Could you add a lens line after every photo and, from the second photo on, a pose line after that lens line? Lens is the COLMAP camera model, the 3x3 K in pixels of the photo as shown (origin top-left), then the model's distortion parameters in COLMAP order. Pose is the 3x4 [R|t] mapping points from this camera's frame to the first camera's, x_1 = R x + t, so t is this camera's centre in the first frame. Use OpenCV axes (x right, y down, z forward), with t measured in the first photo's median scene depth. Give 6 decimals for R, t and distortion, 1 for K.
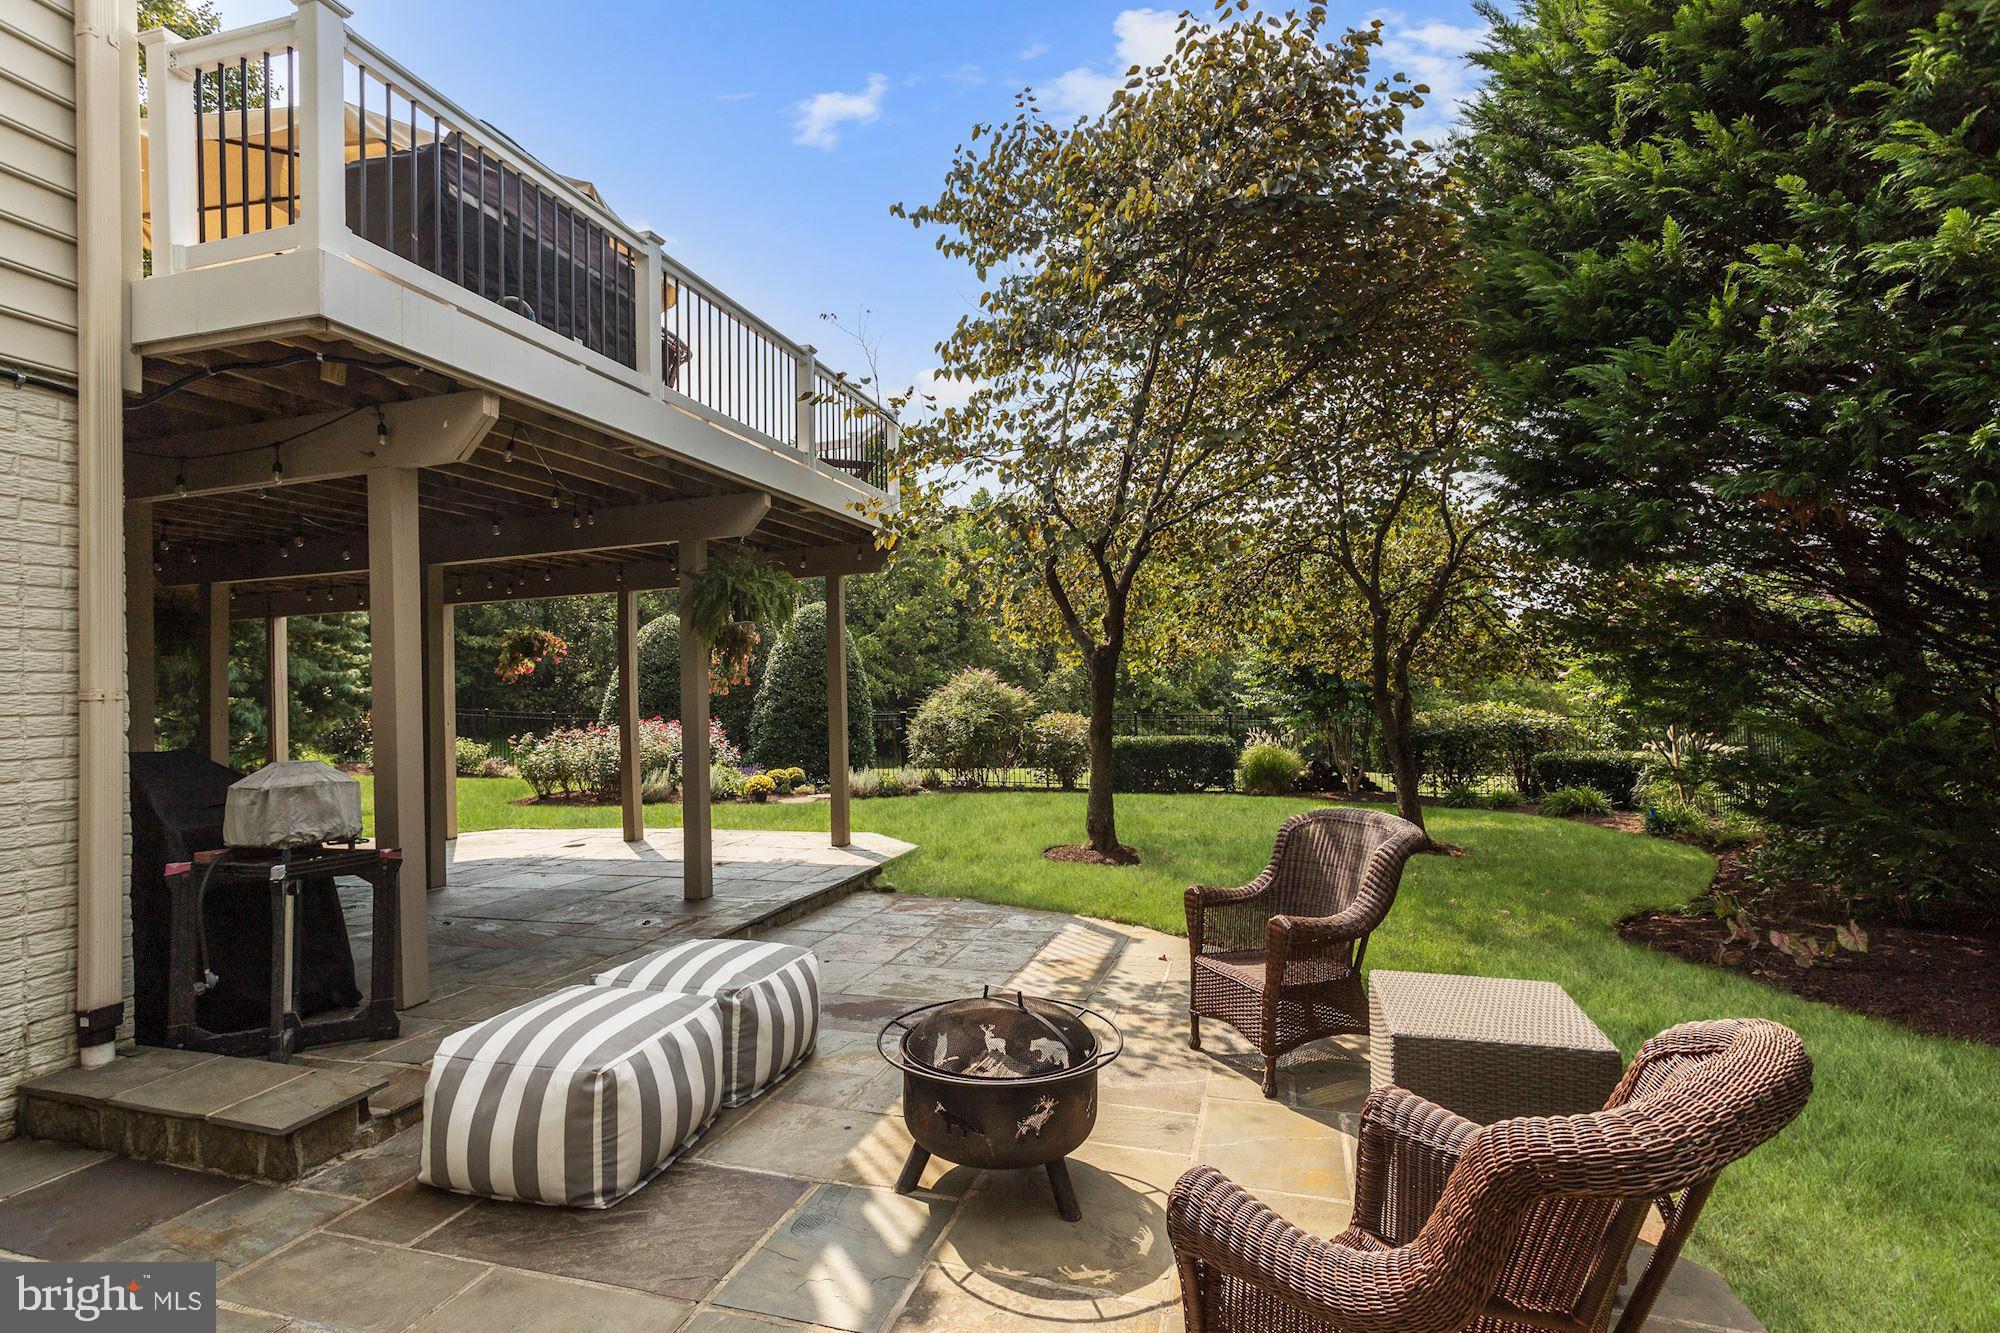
lens RADIAL K [[950.6, 0, 996.9], [0, 950.6, 660.8], [0, 0, 1]] dist [0.000640, 0.000349]
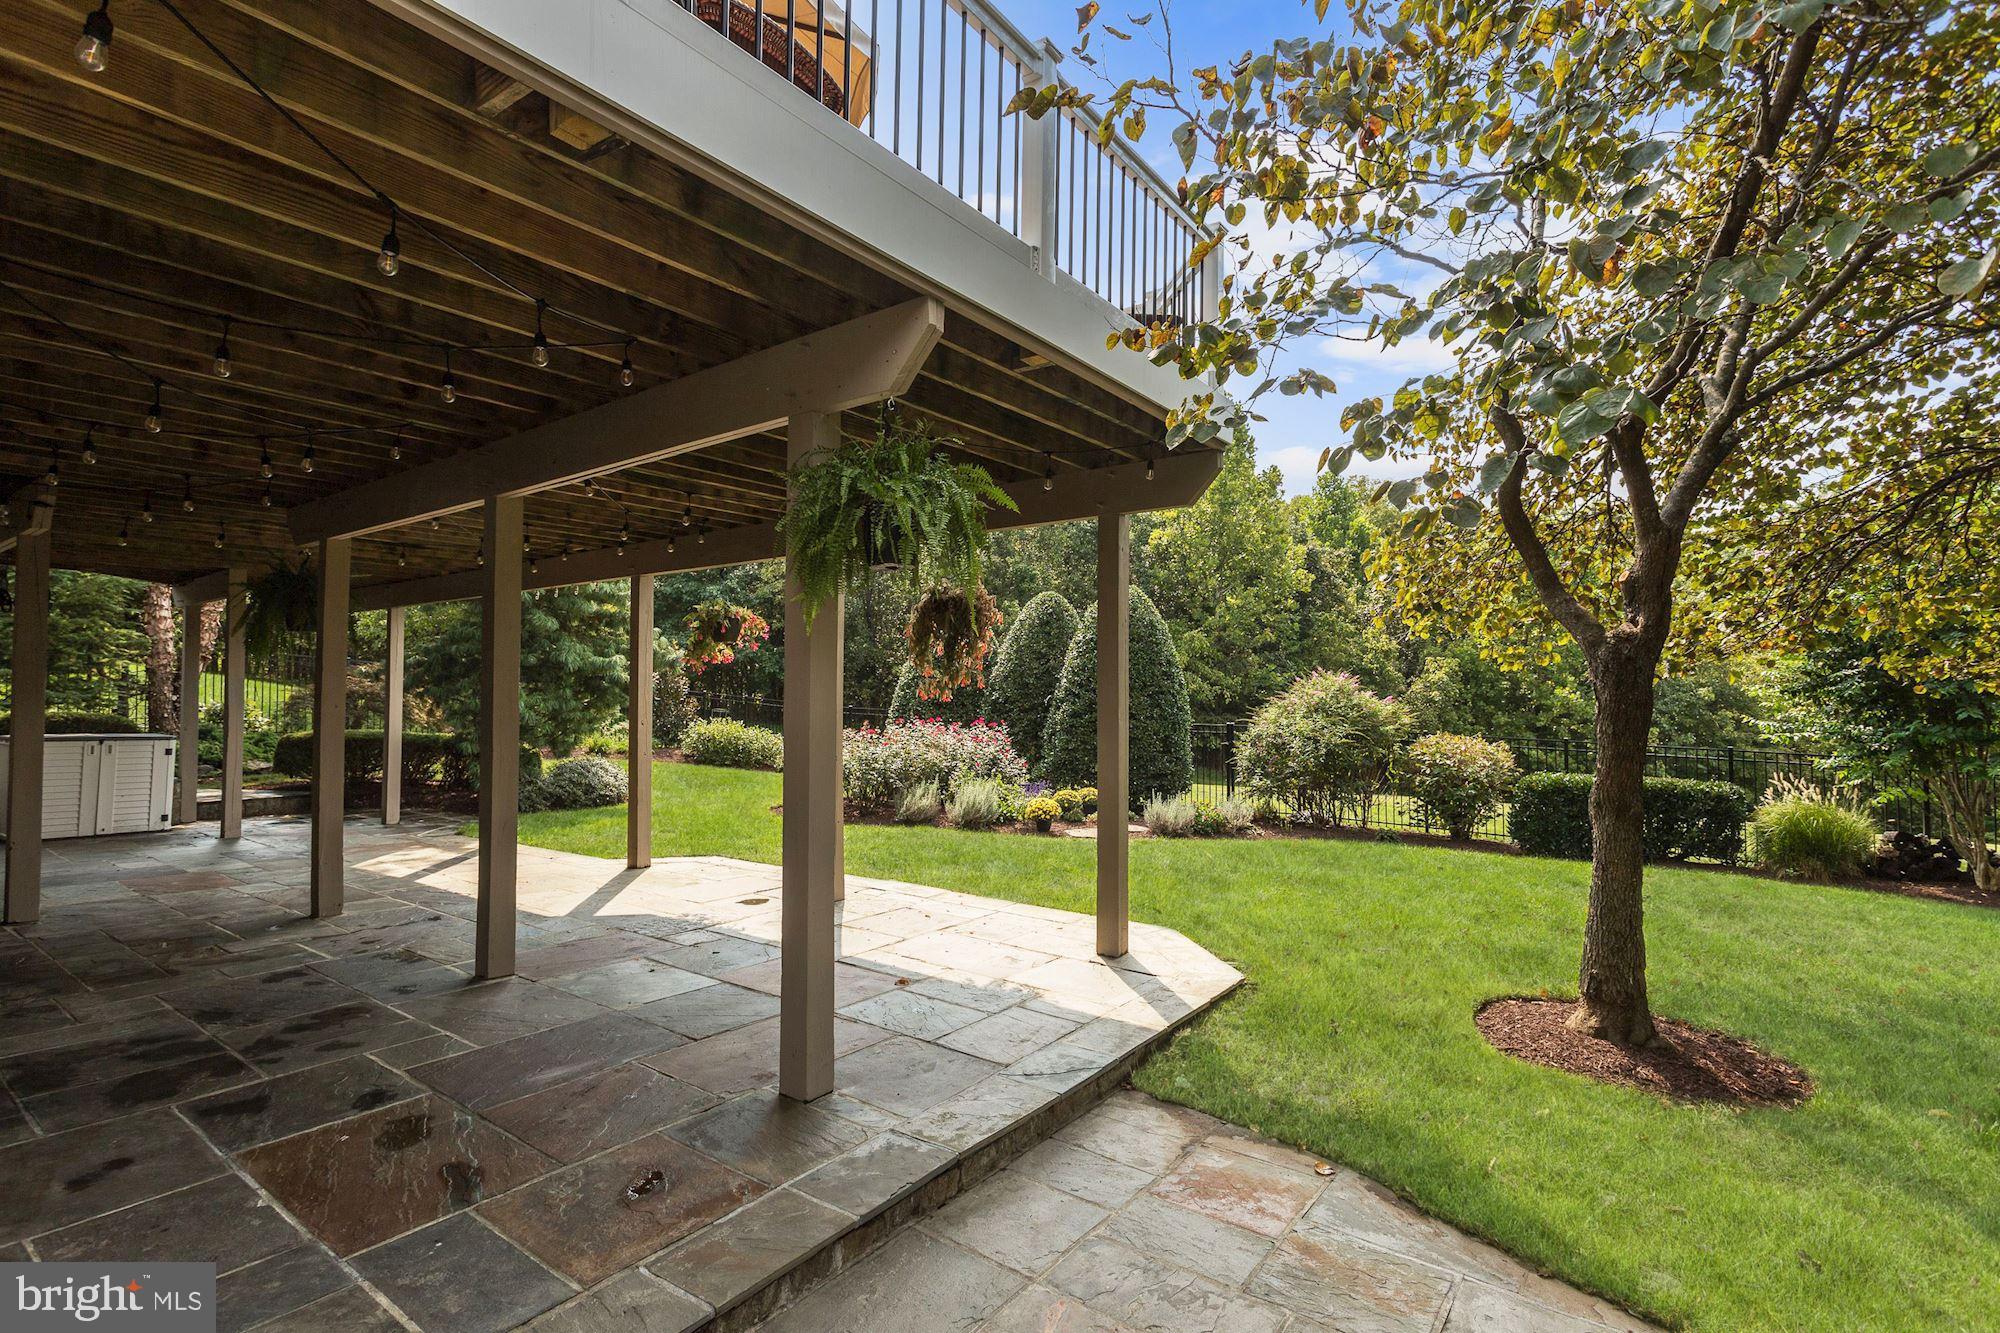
lens RADIAL K [[931.6, 0, 1000.0], [0, 931.6, 666.5], [0, 0, 1]] dist [0.008787, -0.000706]
pose [[0.940219, 0.023697, -0.339744, -0.016823], [-0.021316, 0.999715, 0.010738, 0.001954], [0.339901, -0.002854, 0.940457, 0.214773]]
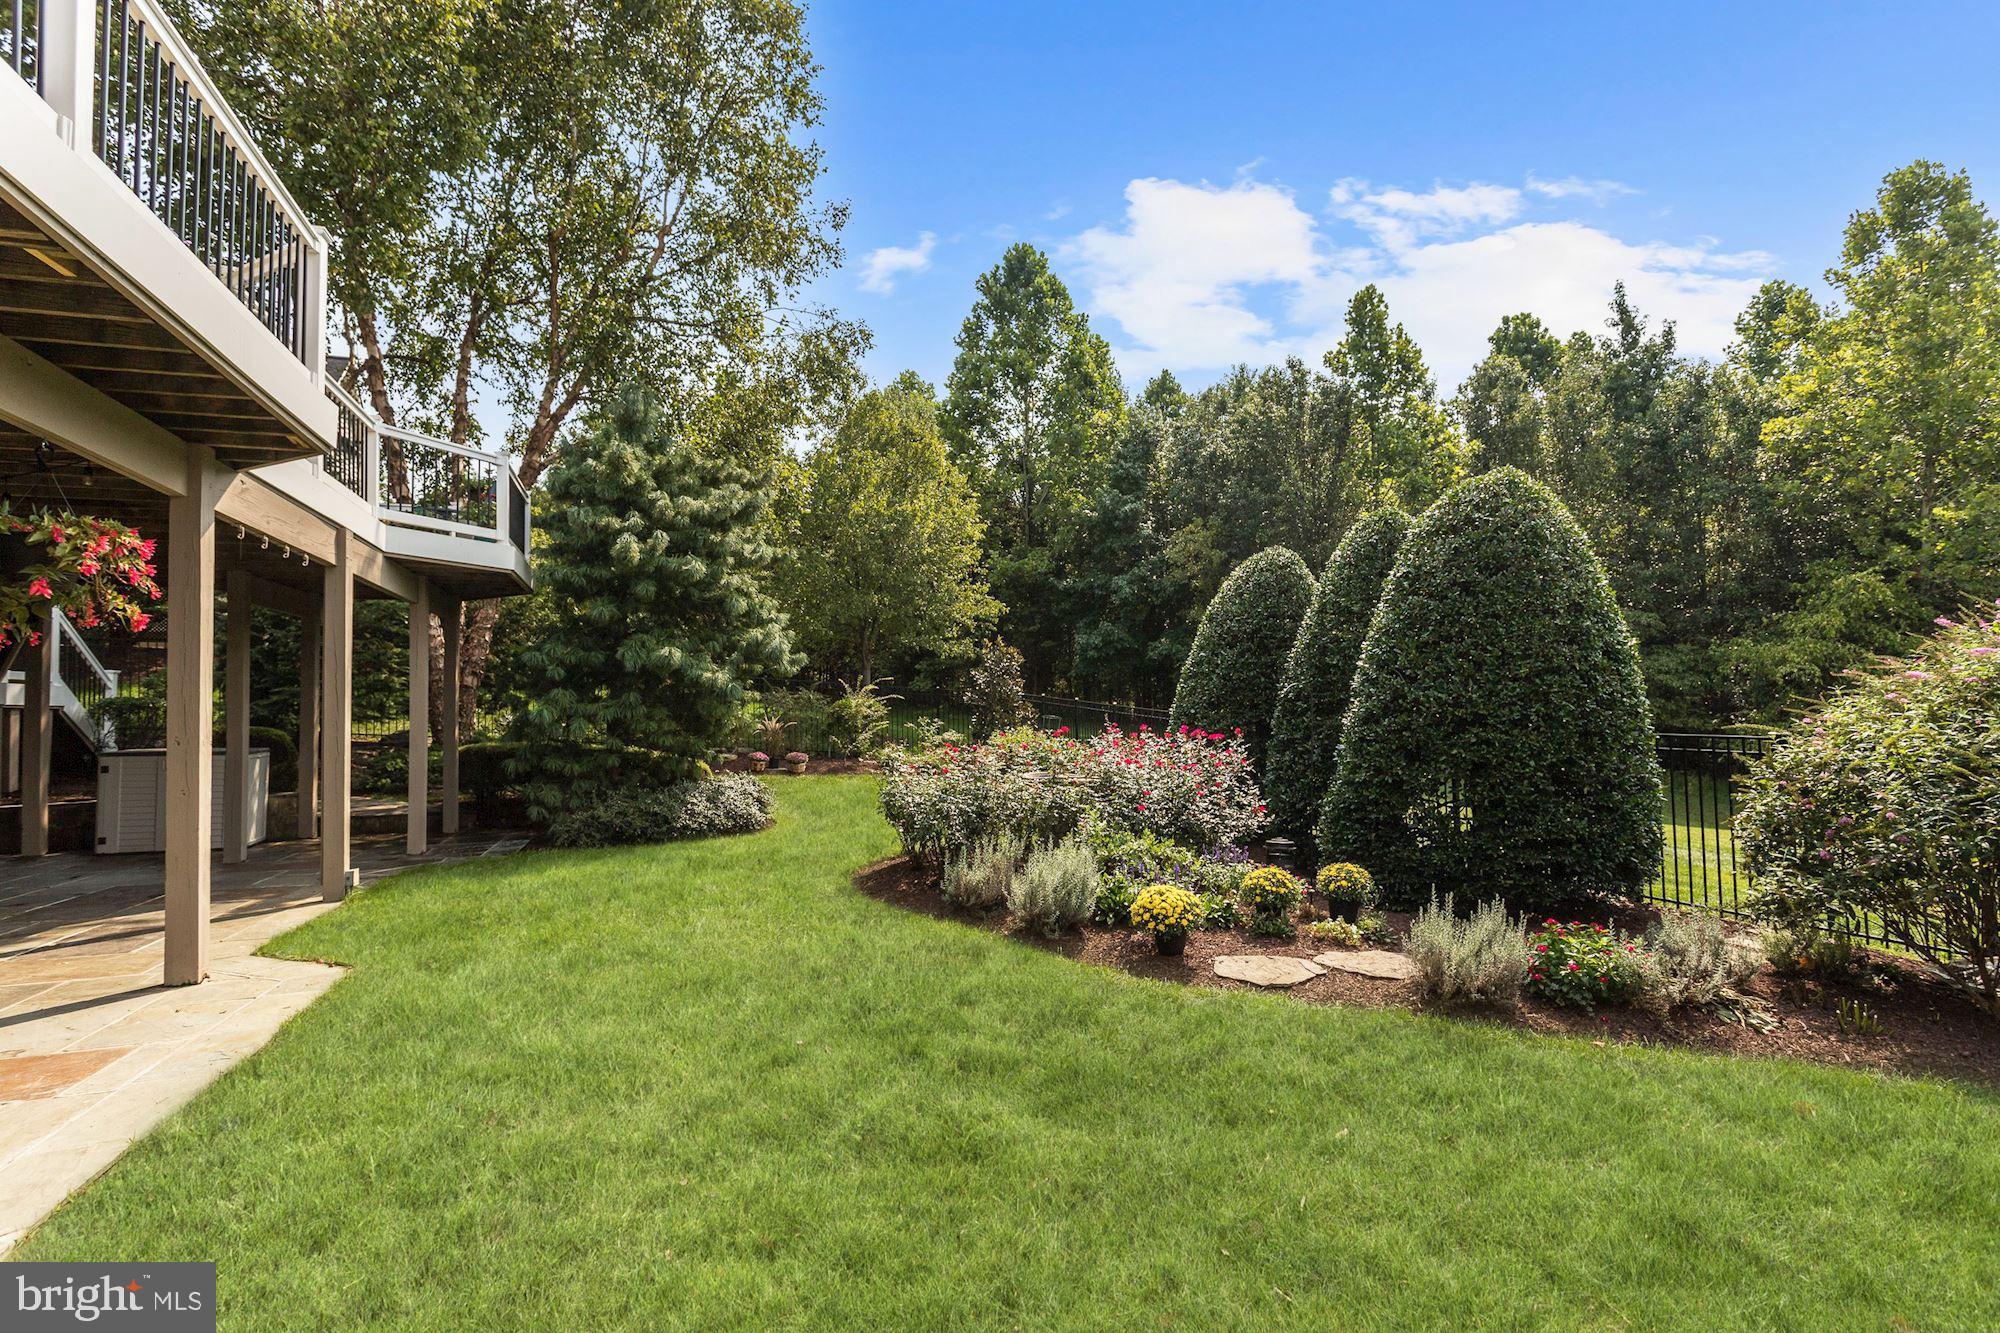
lens RADIAL K [[950.6, 0, 996.9], [0, 950.6, 660.8], [0, 0, 1]] dist [0.000640, 0.000349]
pose [[0.581074, -0.017966, -0.813653, 0.028898], [0.025661, 0.999664, -0.003747, 0.021661], [0.813446, -0.018701, 0.581339, 0.607559]]
